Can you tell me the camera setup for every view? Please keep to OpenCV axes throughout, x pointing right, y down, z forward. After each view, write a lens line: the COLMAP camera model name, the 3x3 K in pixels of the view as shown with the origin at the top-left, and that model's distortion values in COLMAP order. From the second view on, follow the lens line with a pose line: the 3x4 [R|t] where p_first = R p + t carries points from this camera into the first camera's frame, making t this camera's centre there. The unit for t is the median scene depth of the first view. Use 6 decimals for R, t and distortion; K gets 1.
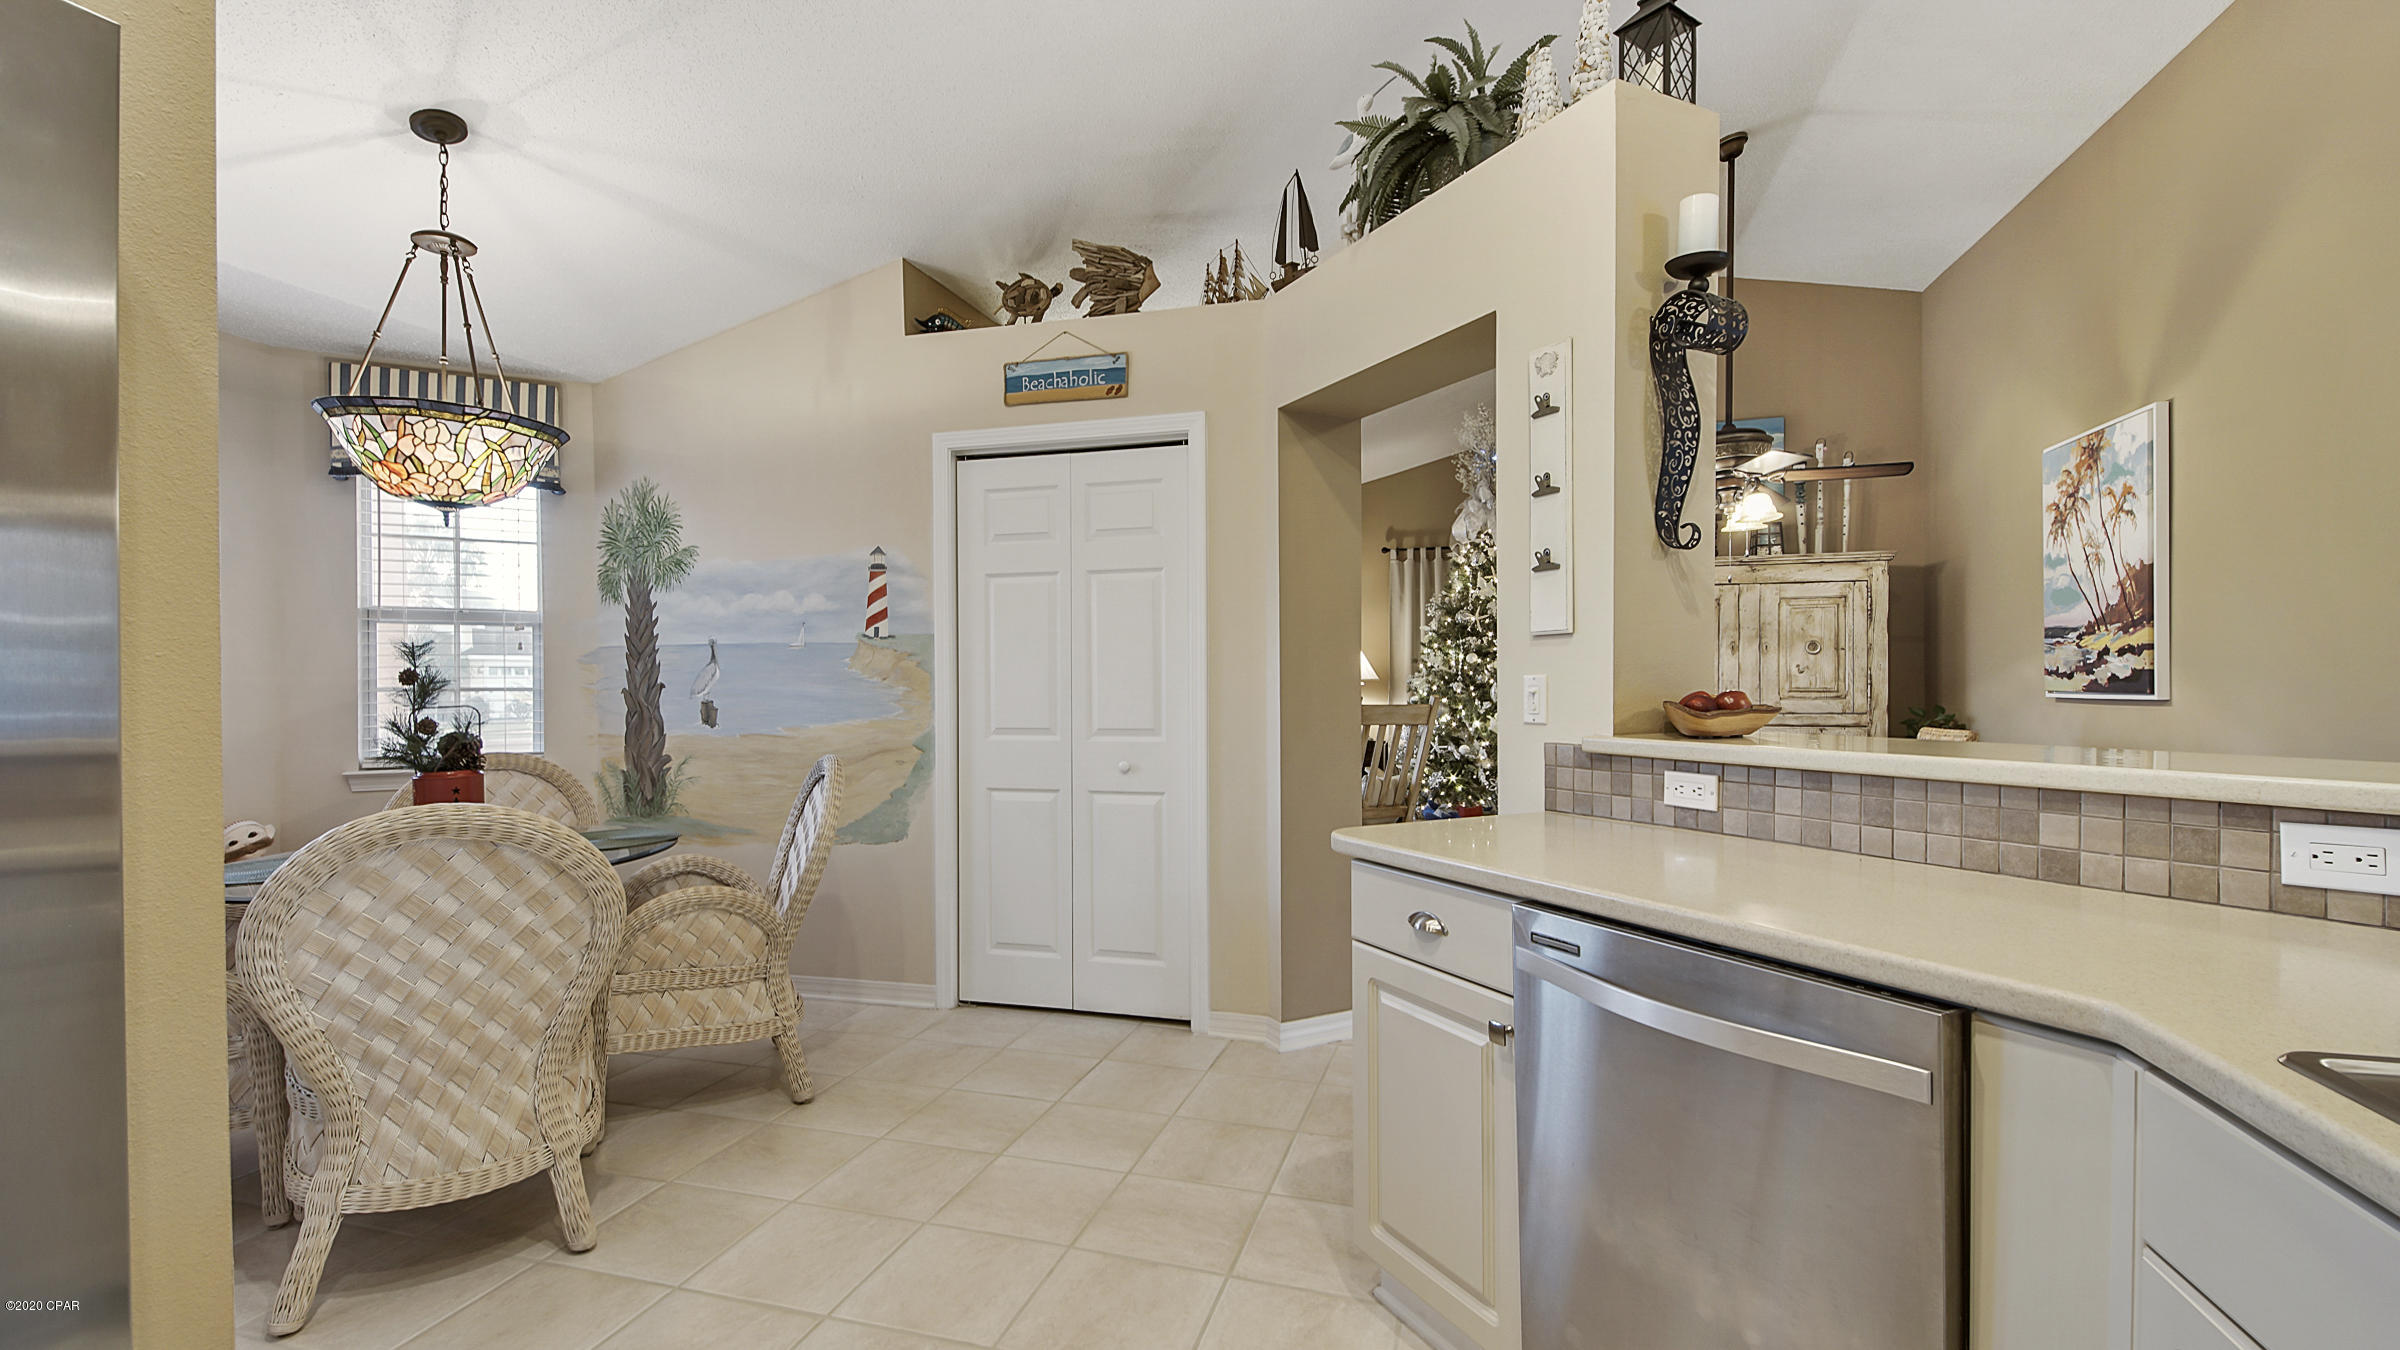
lens RADIAL K [[1059.4, 0, 1184.4], [0, 1059.4, 686.0], [0, 0, 1]] dist [0.039337, -0.022215]
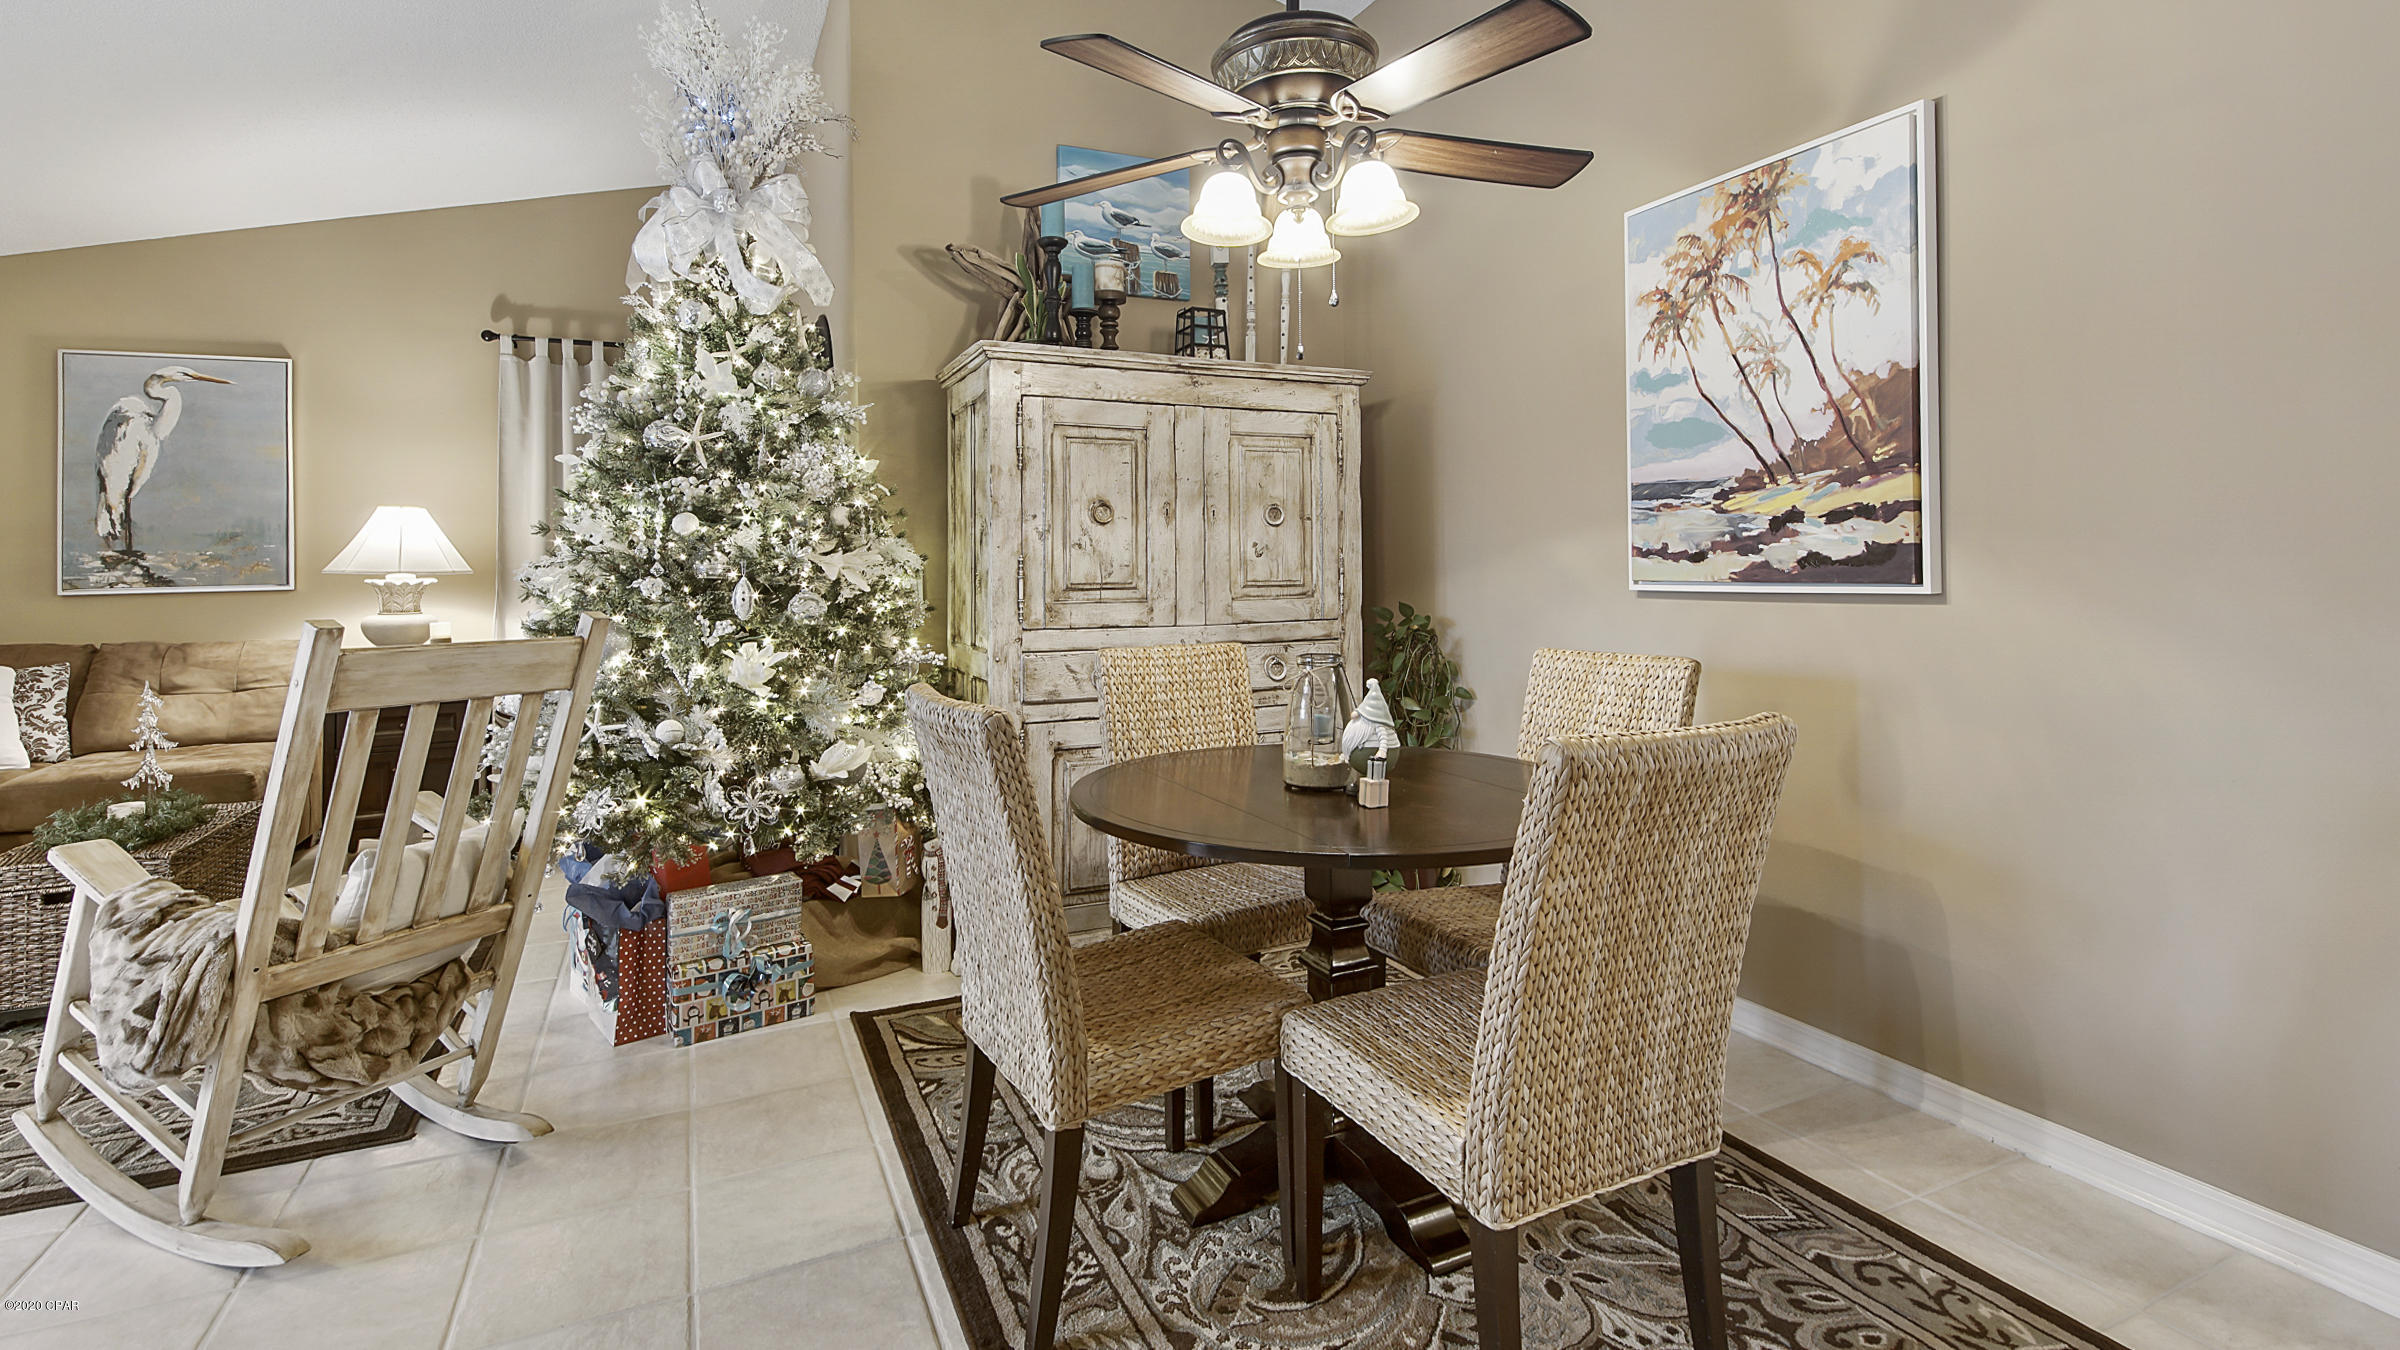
lens RADIAL K [[1105.7, 0, 1212.1], [0, 1105.7, 548.7], [0, 0, 1]] dist [0.021109, -0.000965]
pose [[0.737566, 0.007271, 0.675236, 0.129272], [0.012179, 0.999636, -0.024067, -0.001623], [-0.675165, 0.025975, 0.737209, 0.554291]]
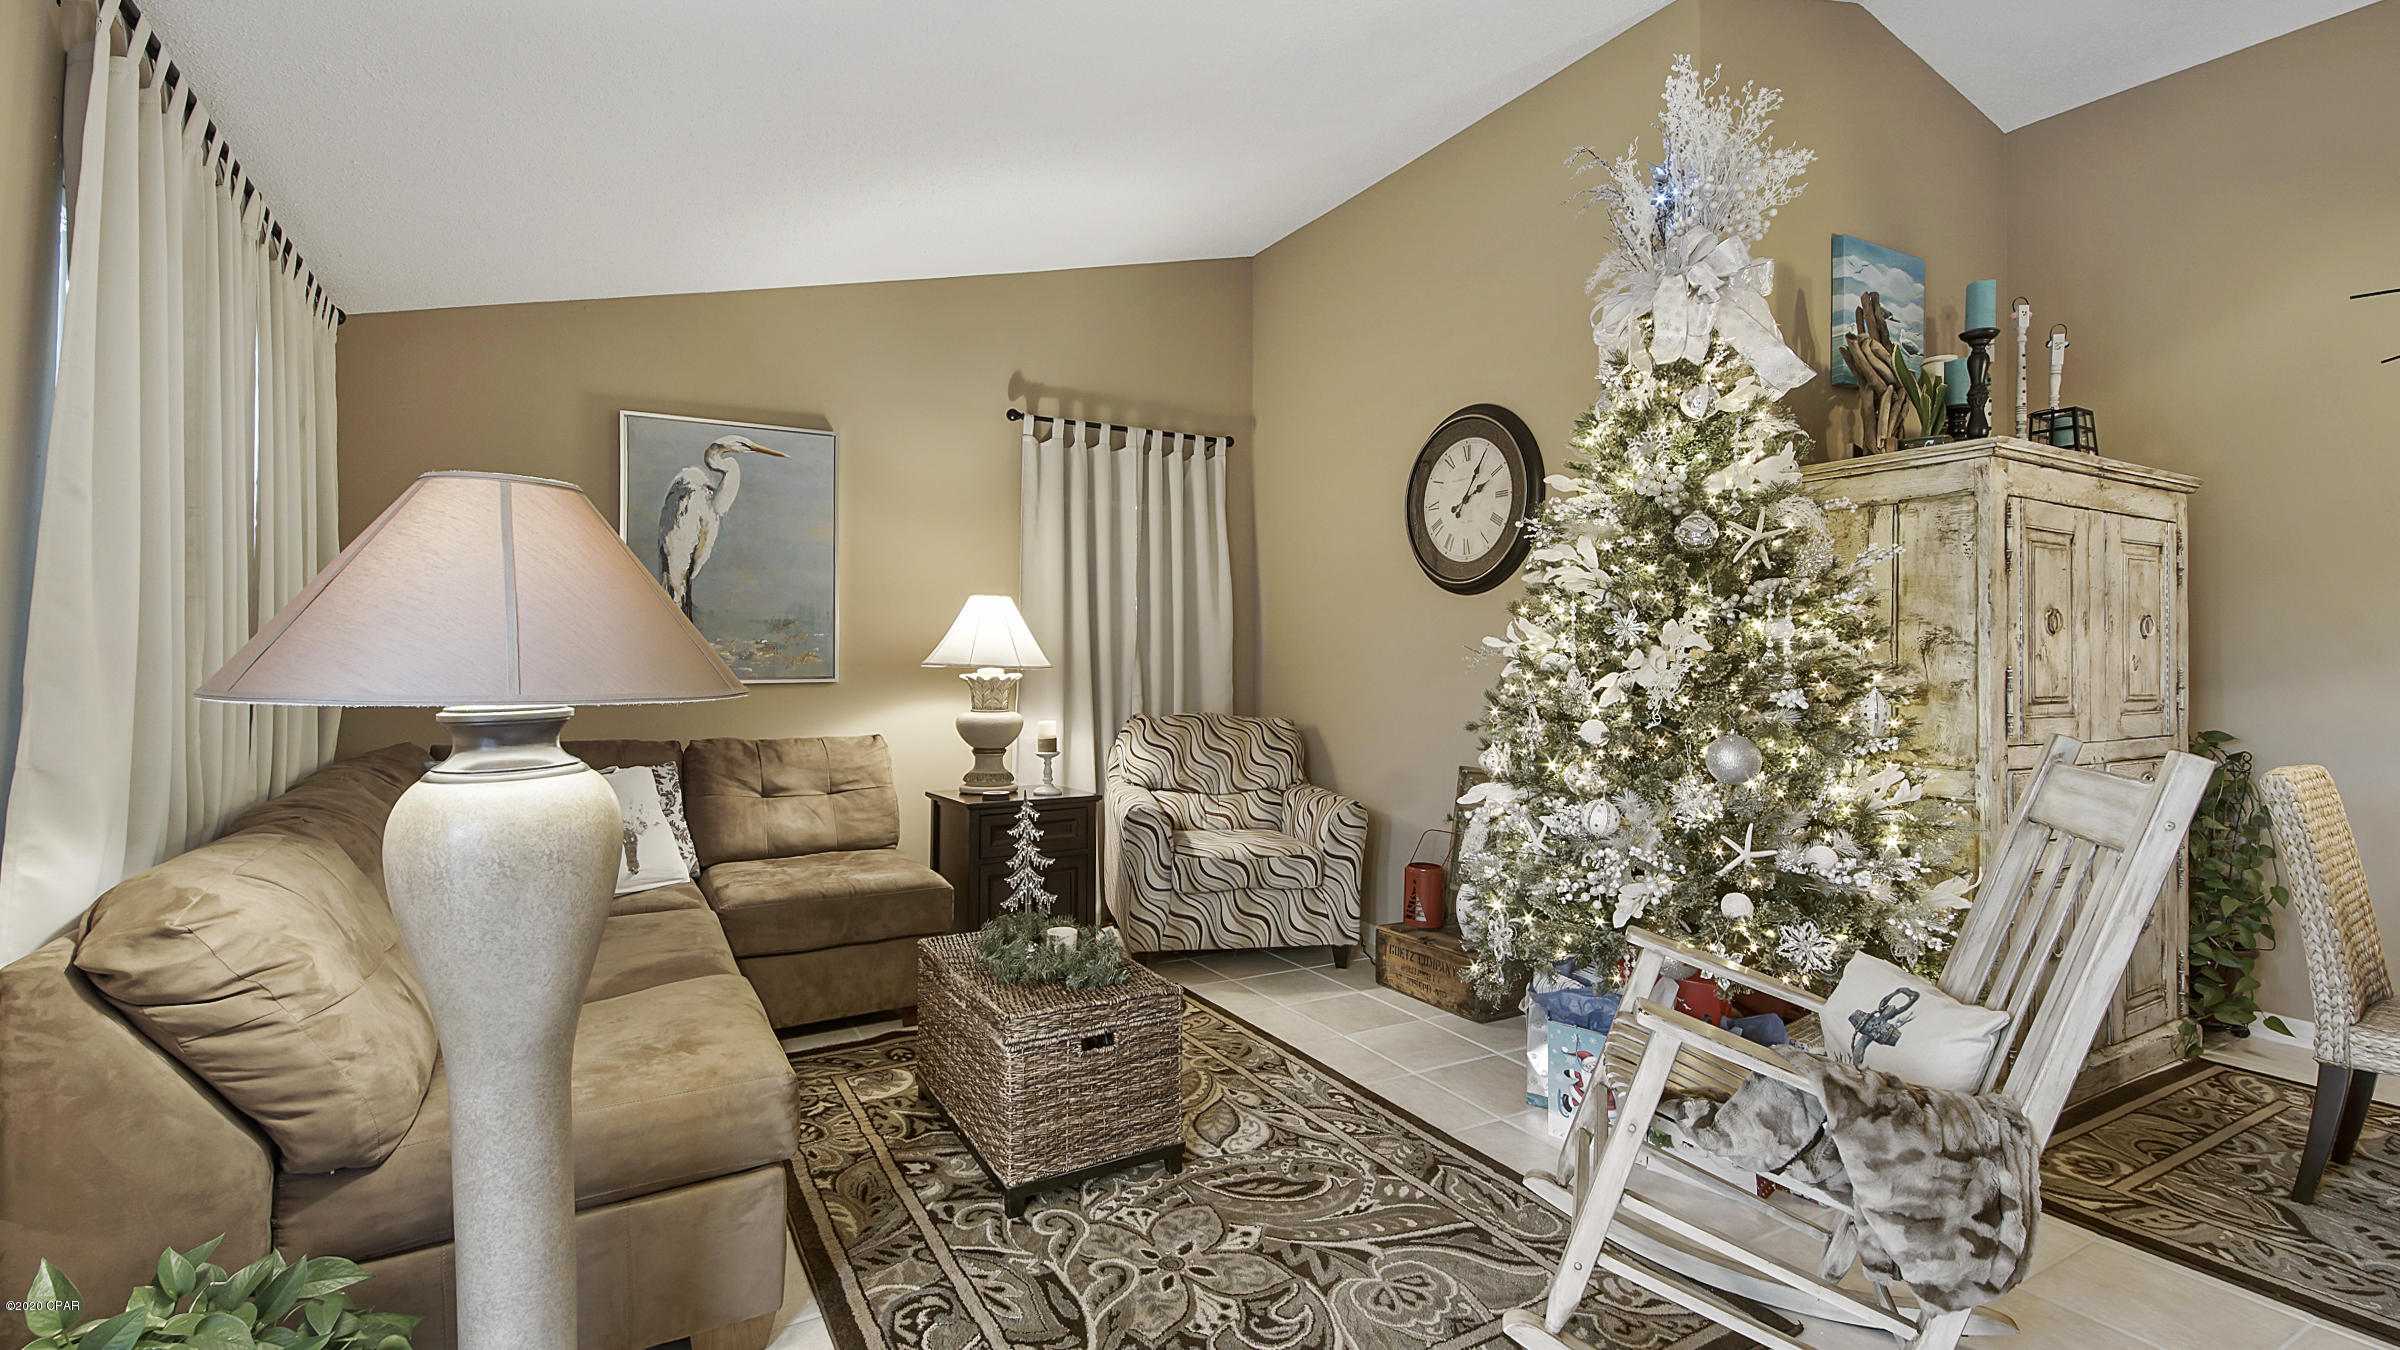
lens RADIAL K [[1056.6, 0, 1205.0], [0, 1056.6, 652.3], [0, 0, 1]] dist [0.039390, -0.022903]
pose [[0.674964, 0.018463, 0.737619, -0.202050], [-0.005319, 0.999783, -0.020158, -0.007413], [-0.737831, 0.009683, 0.674916, 0.984450]]
